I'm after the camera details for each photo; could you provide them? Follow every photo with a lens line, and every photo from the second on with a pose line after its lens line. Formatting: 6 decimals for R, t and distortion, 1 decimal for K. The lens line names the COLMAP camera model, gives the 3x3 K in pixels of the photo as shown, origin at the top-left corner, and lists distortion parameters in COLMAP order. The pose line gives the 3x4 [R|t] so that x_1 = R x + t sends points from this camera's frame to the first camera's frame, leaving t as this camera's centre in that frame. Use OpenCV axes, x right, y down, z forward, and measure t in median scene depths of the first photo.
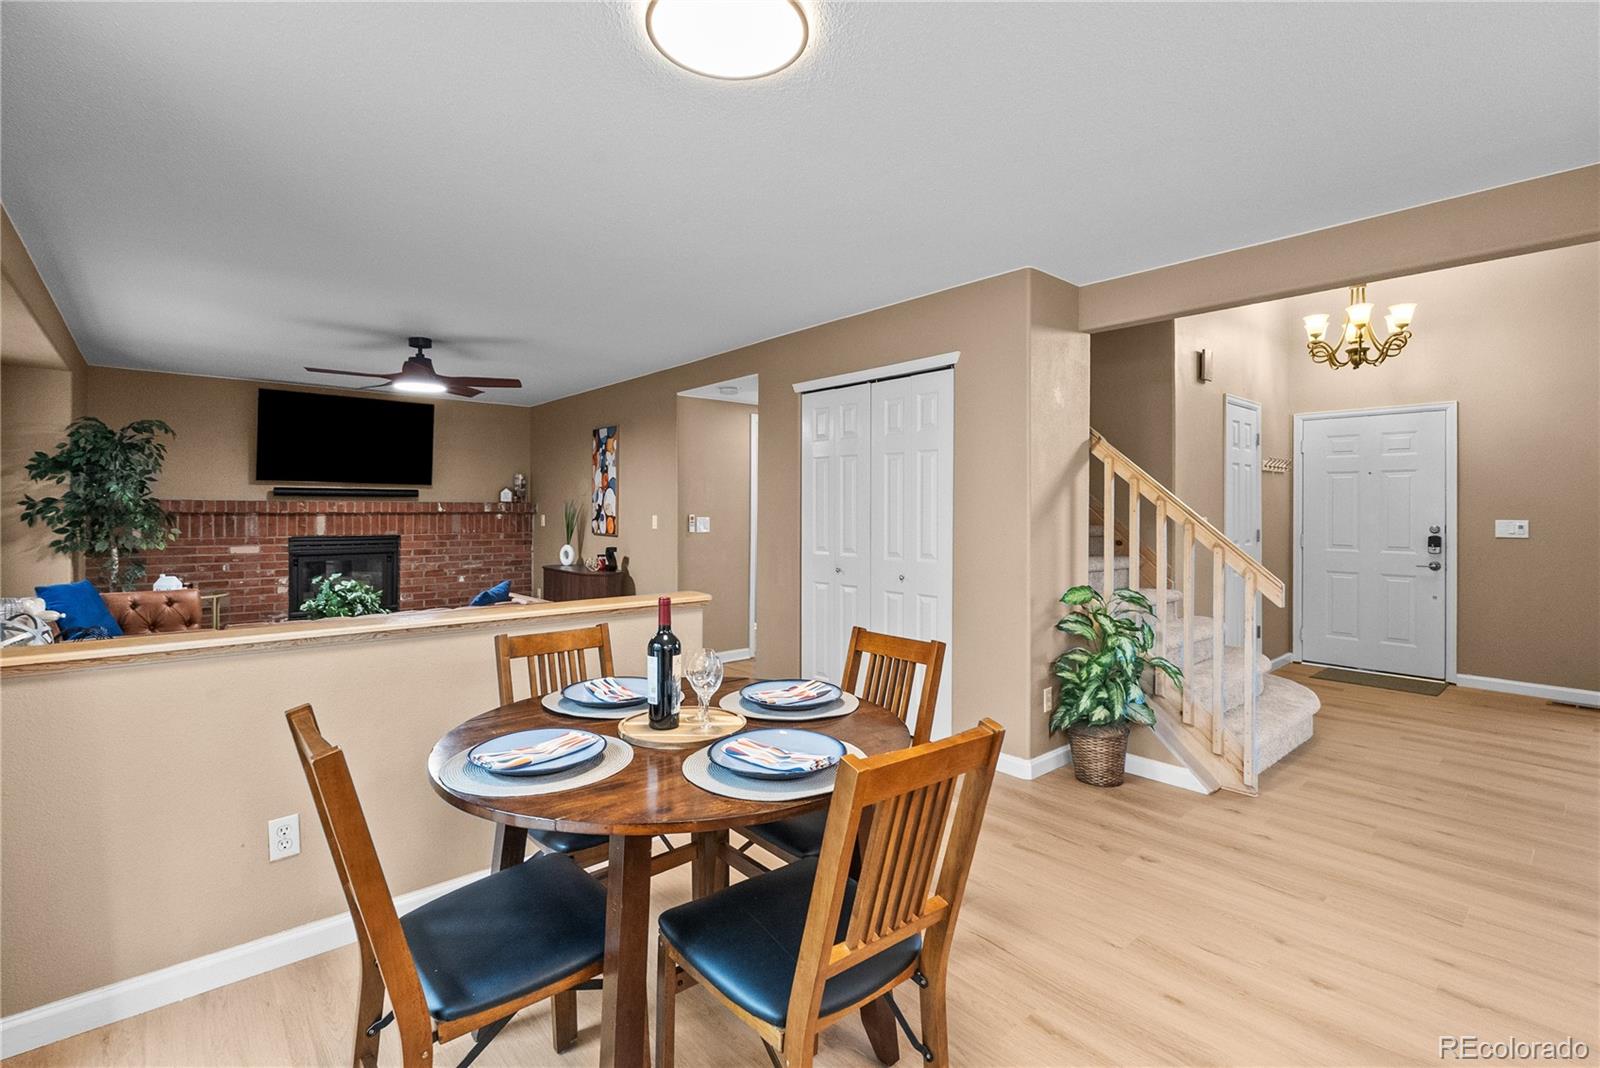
lens RADIAL K [[716.9, 0, 783.6], [0, 716.9, 504.9], [0, 0, 1]] dist [-0.007534, 0.002959]
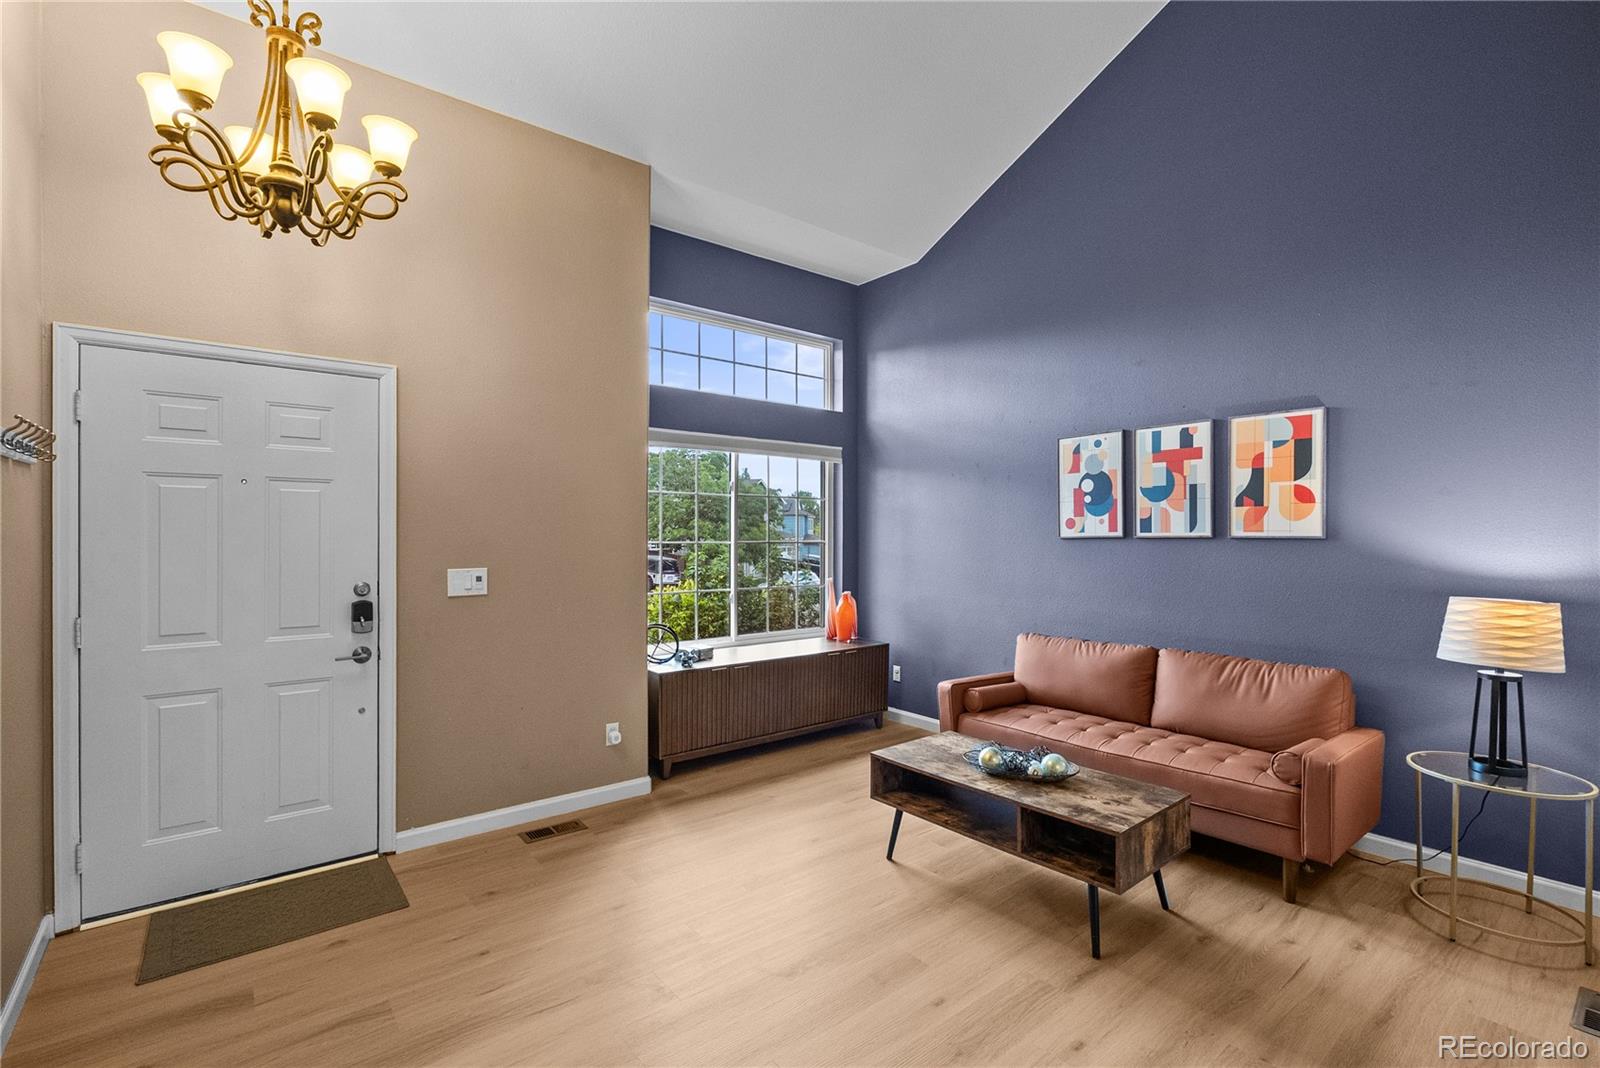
lens RADIAL K [[716.9, 0, 810.9], [0, 716.9, 541.5], [0, 0, 1]] dist [-0.007534, 0.002959]
pose [[0.020997, -0.017207, 0.999631, 0.360784], [-0.011764, 0.999778, 0.017456, -0.017179], [-0.999710, -0.012126, 0.020790, 0.639620]]
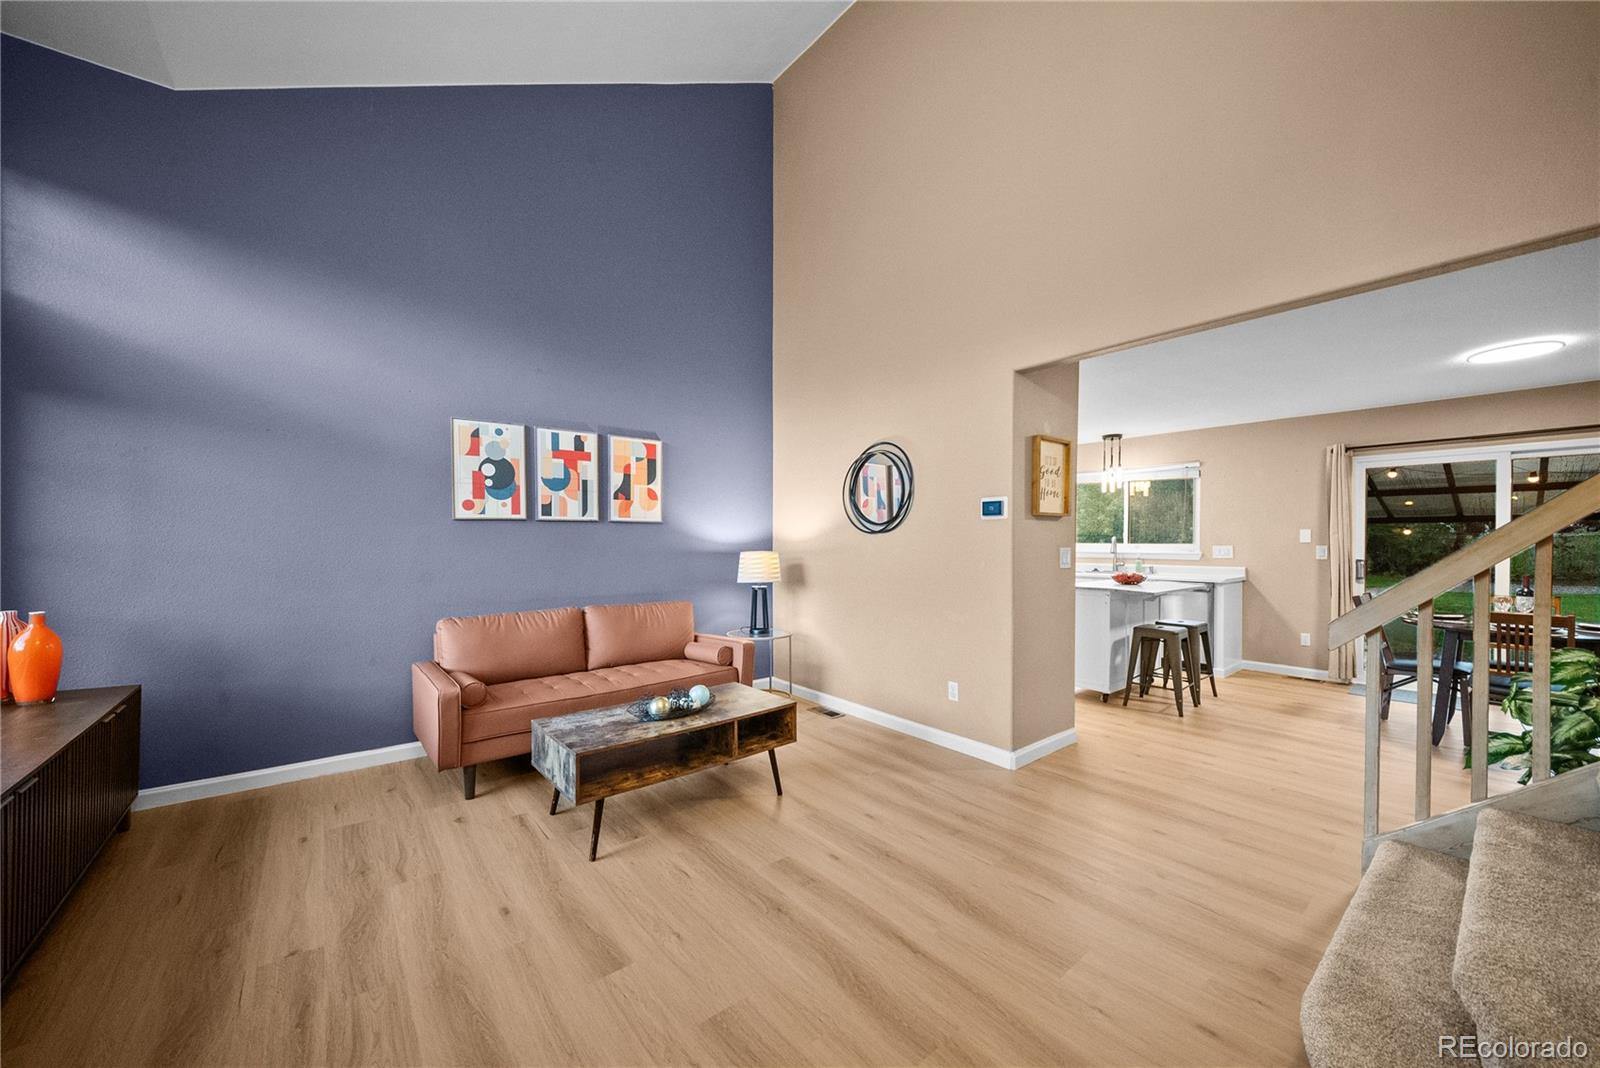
lens RADIAL K [[568.4, 0, 801.4], [0, 568.4, 544.0], [0, 0, 1]] dist [-0.004682, -0.000223]
pose [[-0.999359, -0.010628, 0.034195, 0.765800], [-0.010669, 0.999943, -0.001008, 0.013987], [-0.034182, -0.001373, -0.999415, 0.994033]]
